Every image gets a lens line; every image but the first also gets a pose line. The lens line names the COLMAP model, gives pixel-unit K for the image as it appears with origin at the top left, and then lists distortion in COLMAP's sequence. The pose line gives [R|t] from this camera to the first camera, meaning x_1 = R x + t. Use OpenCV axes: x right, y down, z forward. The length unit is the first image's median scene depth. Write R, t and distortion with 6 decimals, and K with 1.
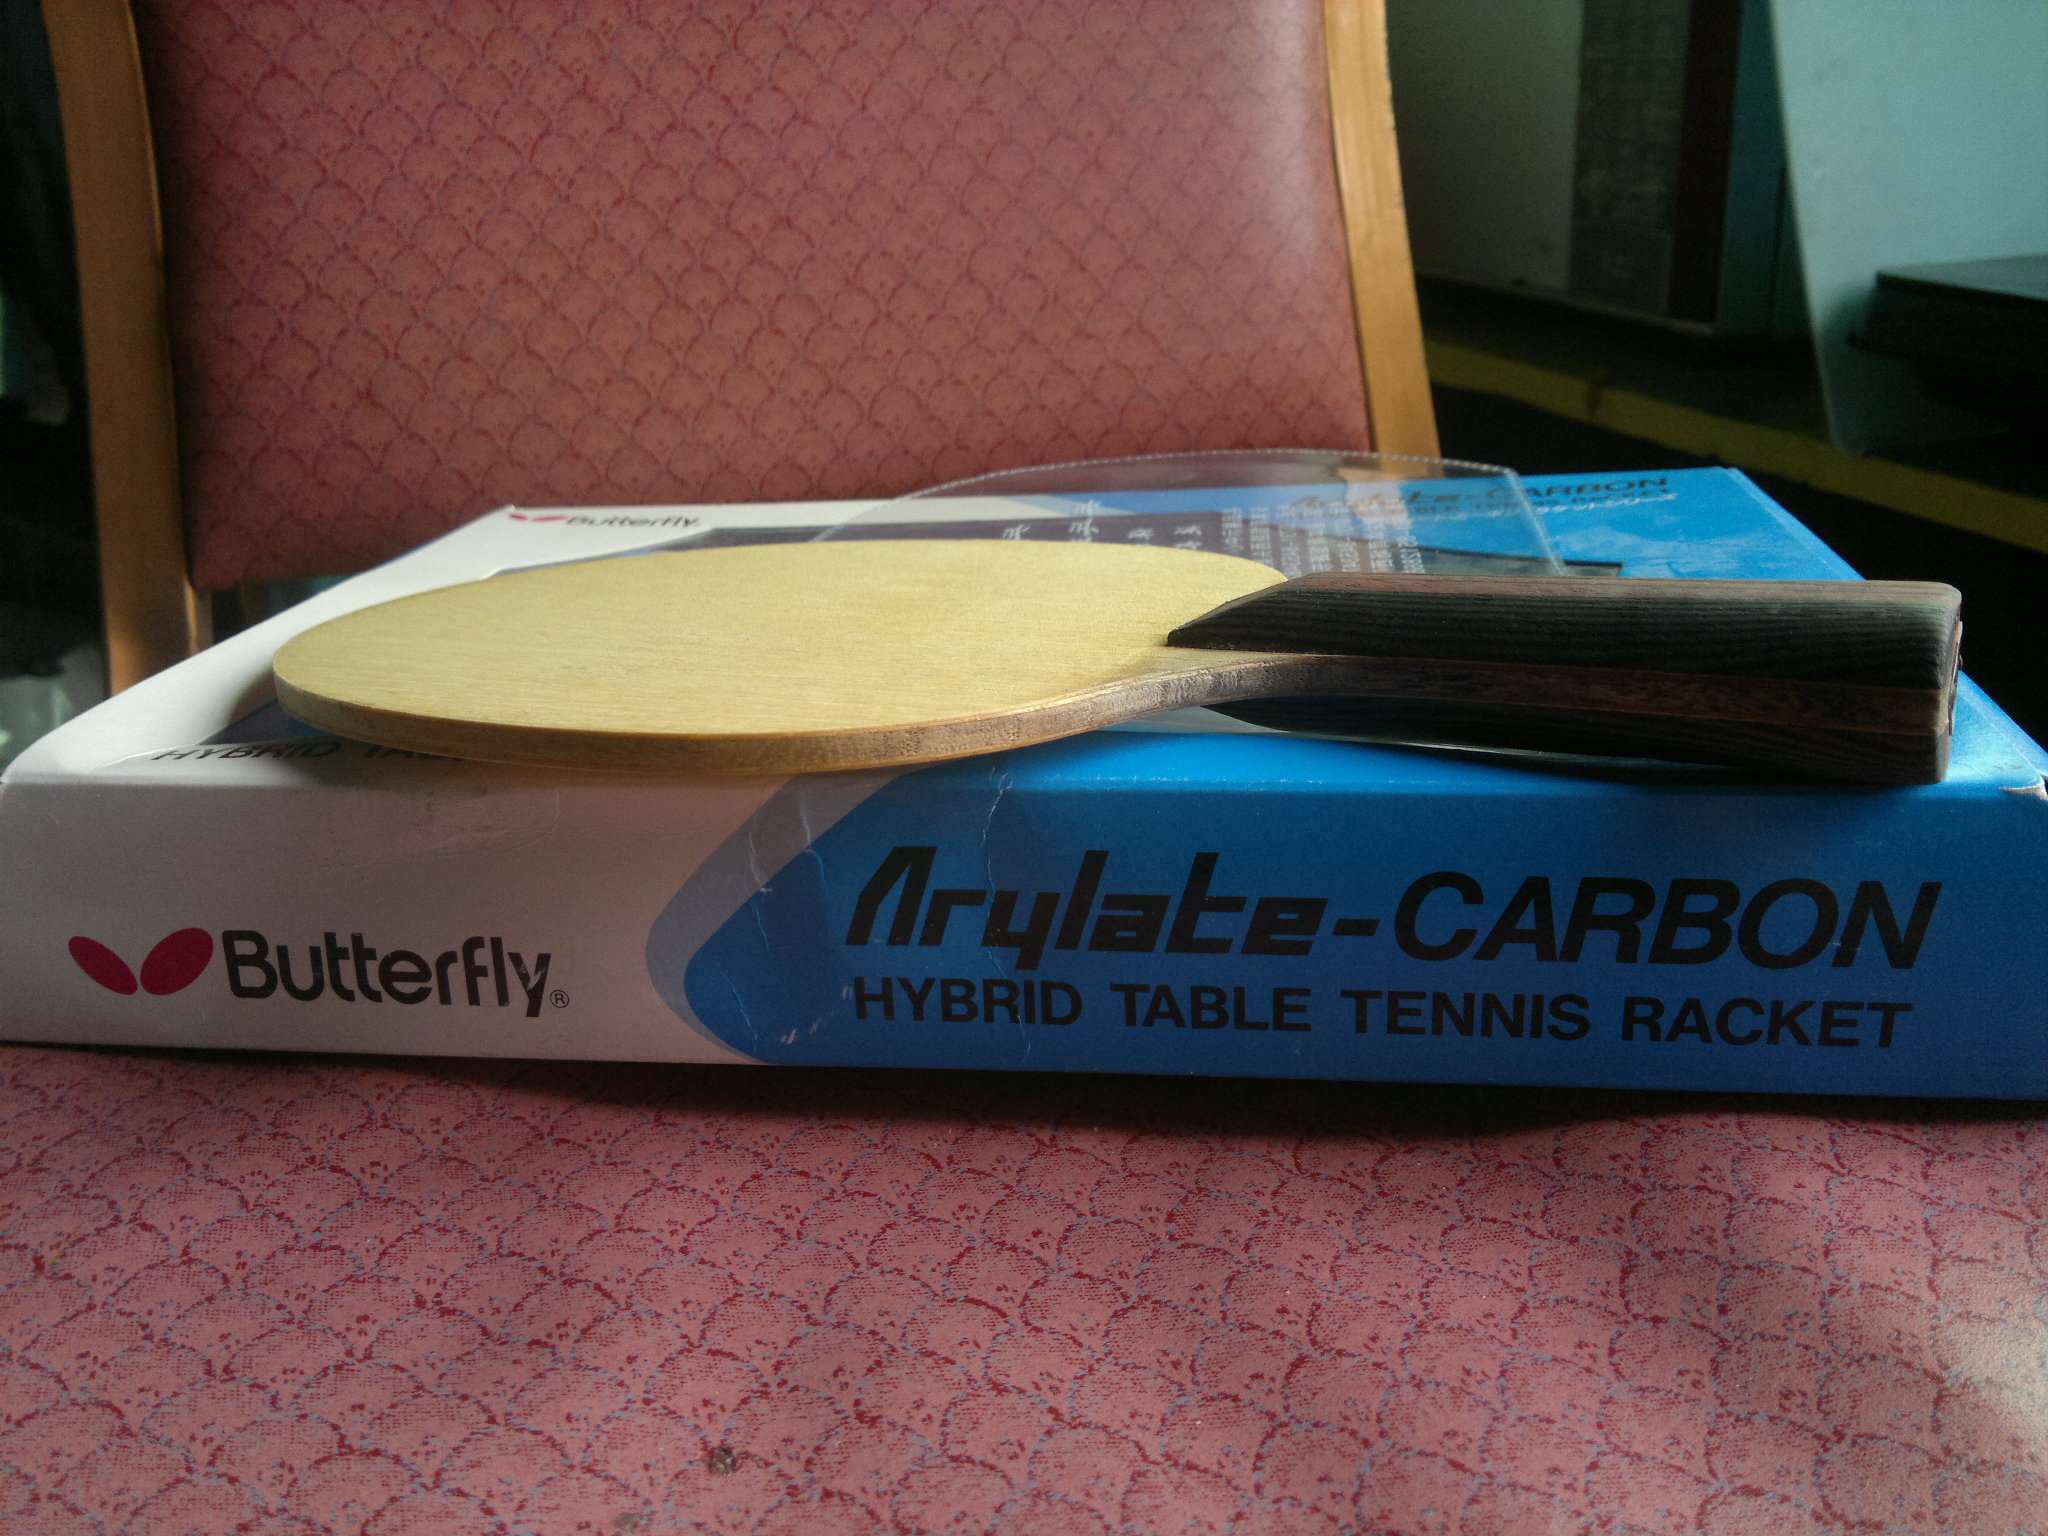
lens RADIAL K [[1797.6, 0, 1055.2], [0, 1797.6, 745.0], [0, 0, 1]] dist [0.044719, -0.125421]
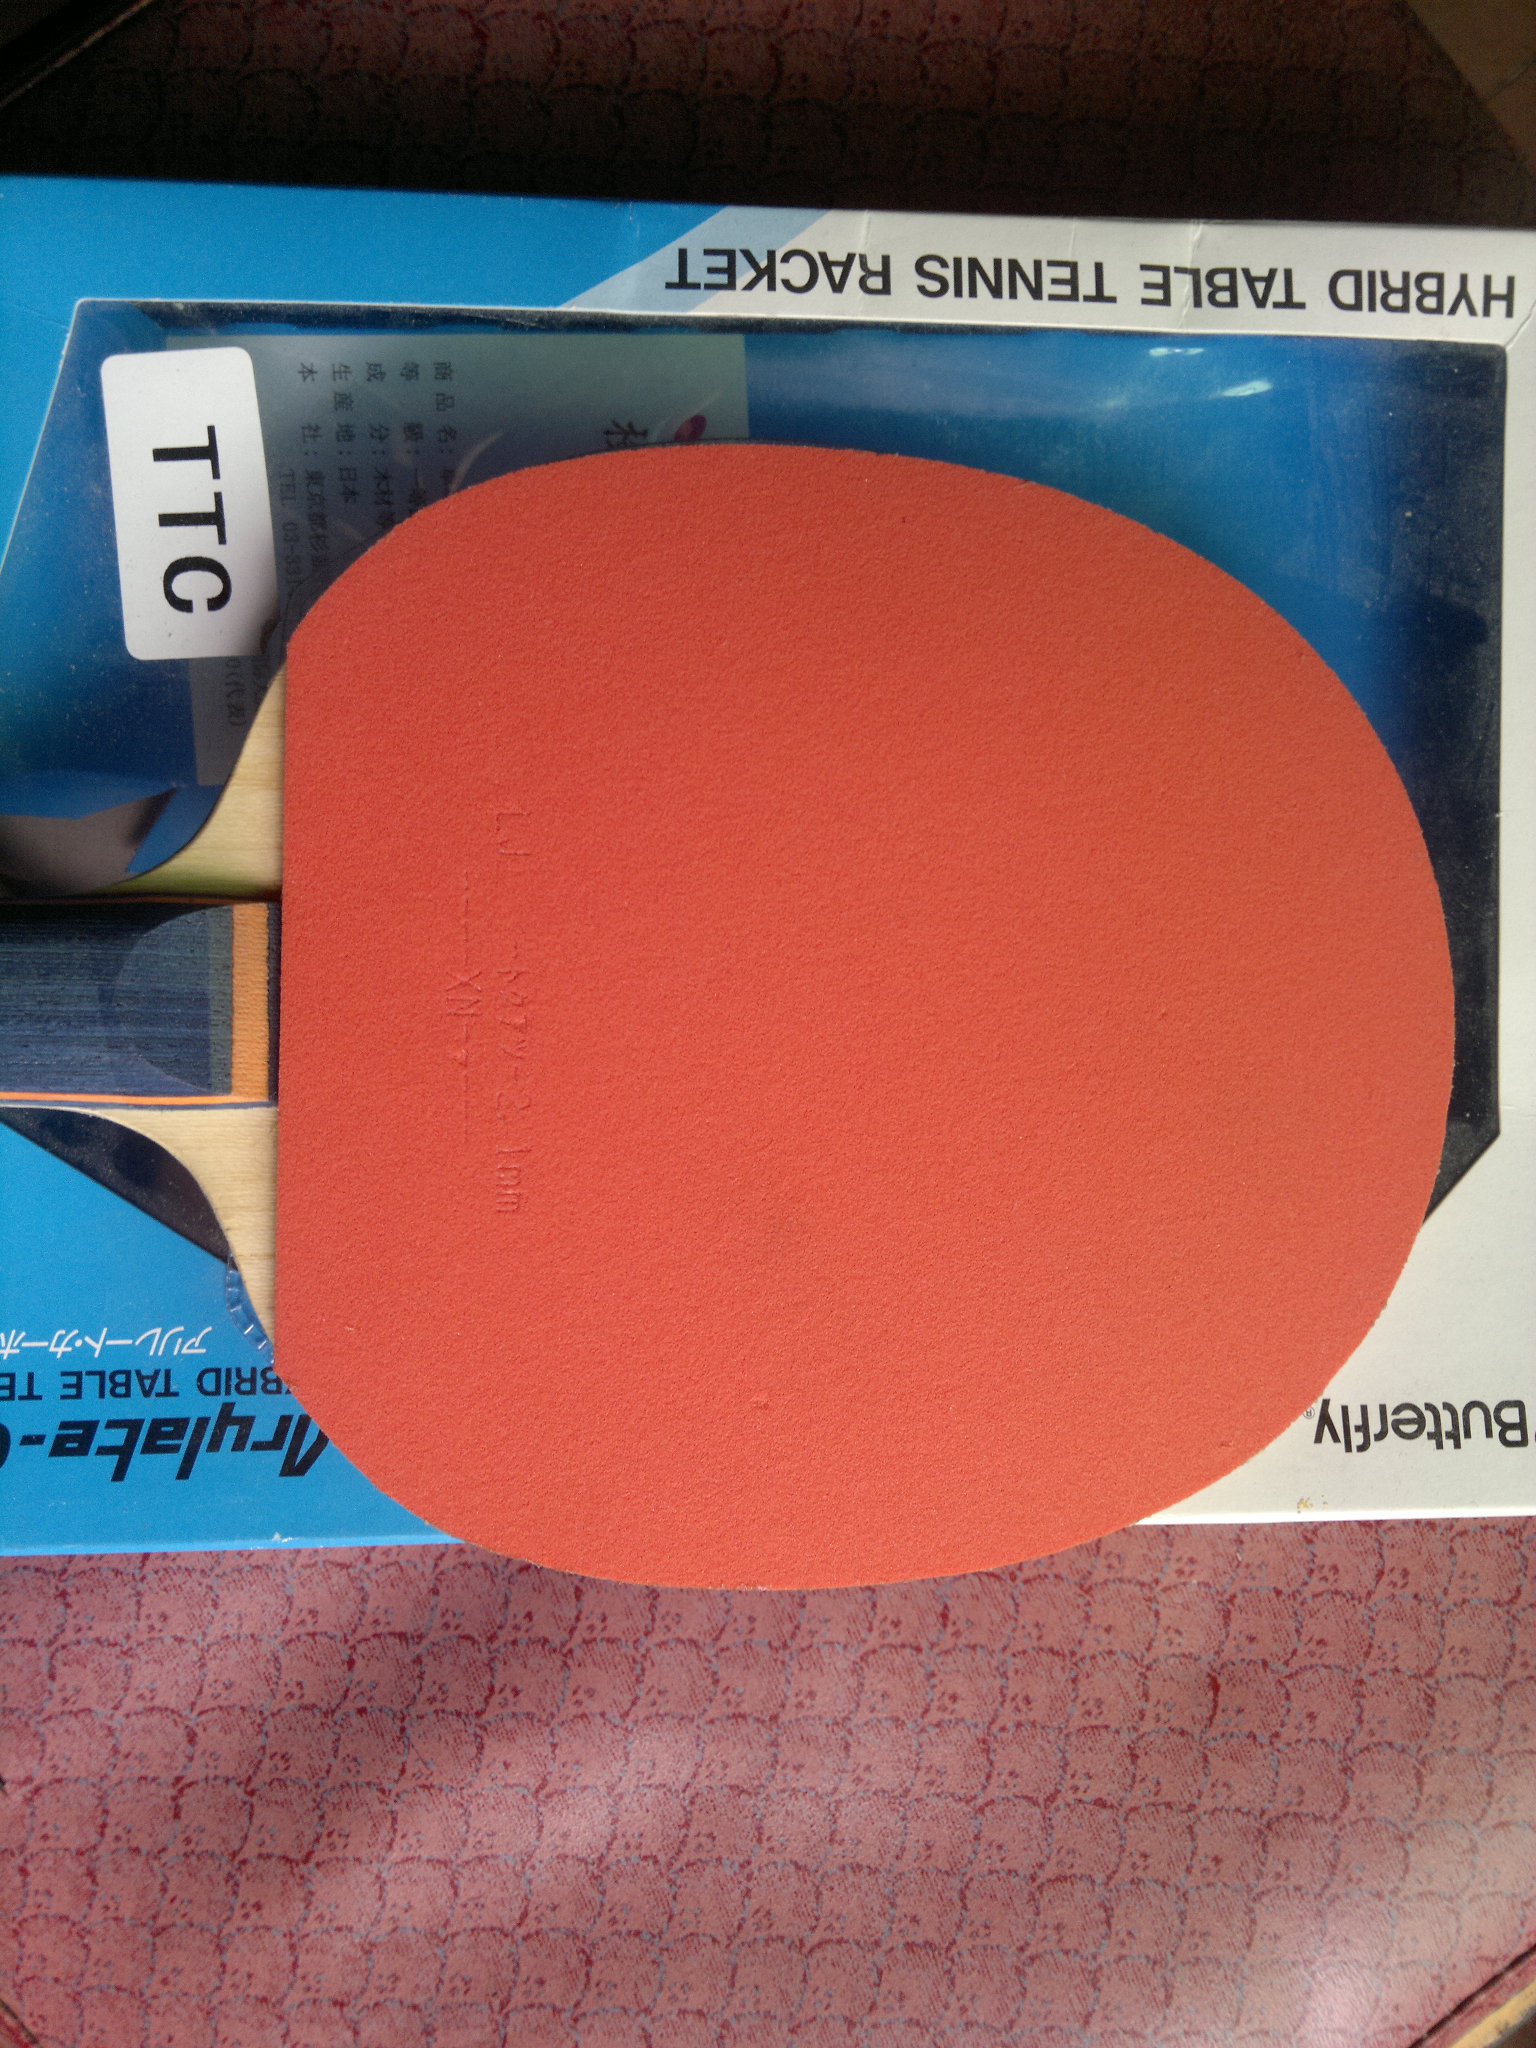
lens RADIAL K [[1797.6, 0, 816.1], [0, 1797.6, 1056.0], [0, 0, 1]] dist [0.044719, -0.125421]
pose [[0.363323, 0.929910, 0.057128, -0.020115], [-0.403591, 0.101827, 0.909256, -0.545062], [0.839709, -0.353410, 0.412299, 0.444100]]
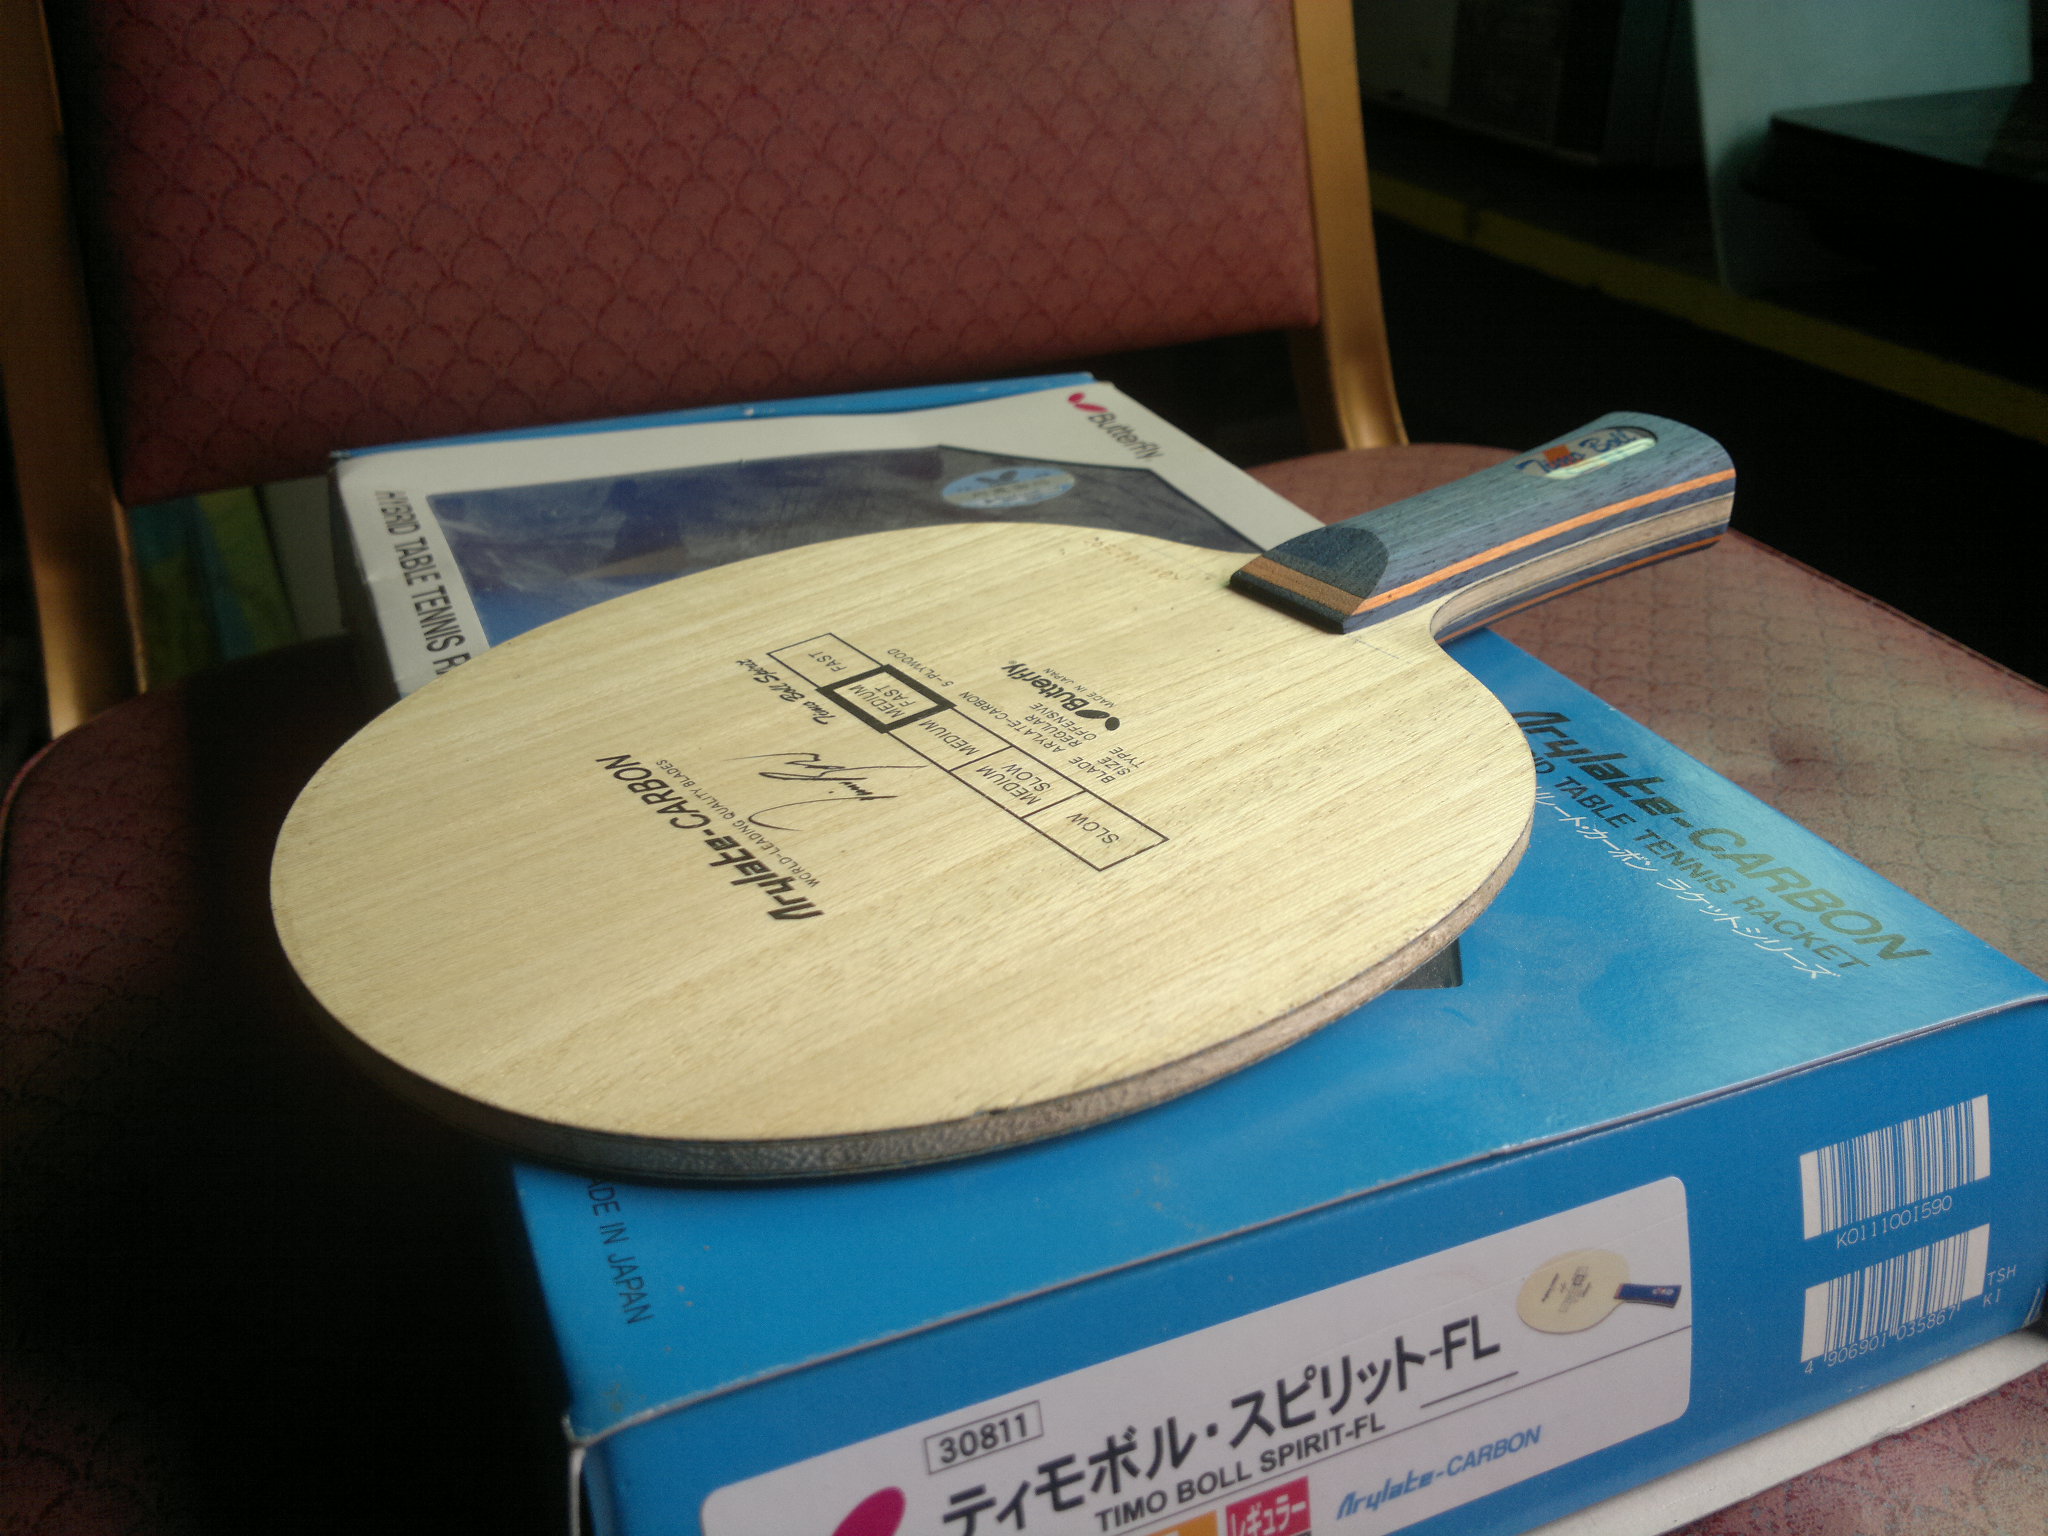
lens RADIAL K [[1797.6, 0, 1054.1], [0, 1797.6, 750.4], [0, 0, 1]] dist [0.044719, -0.125421]
pose [[0.987990, -0.042756, 0.148486, -0.162321], [0.020426, 0.988660, 0.148776, -0.096733], [-0.153163, -0.143956, 0.977659, 0.014517]]
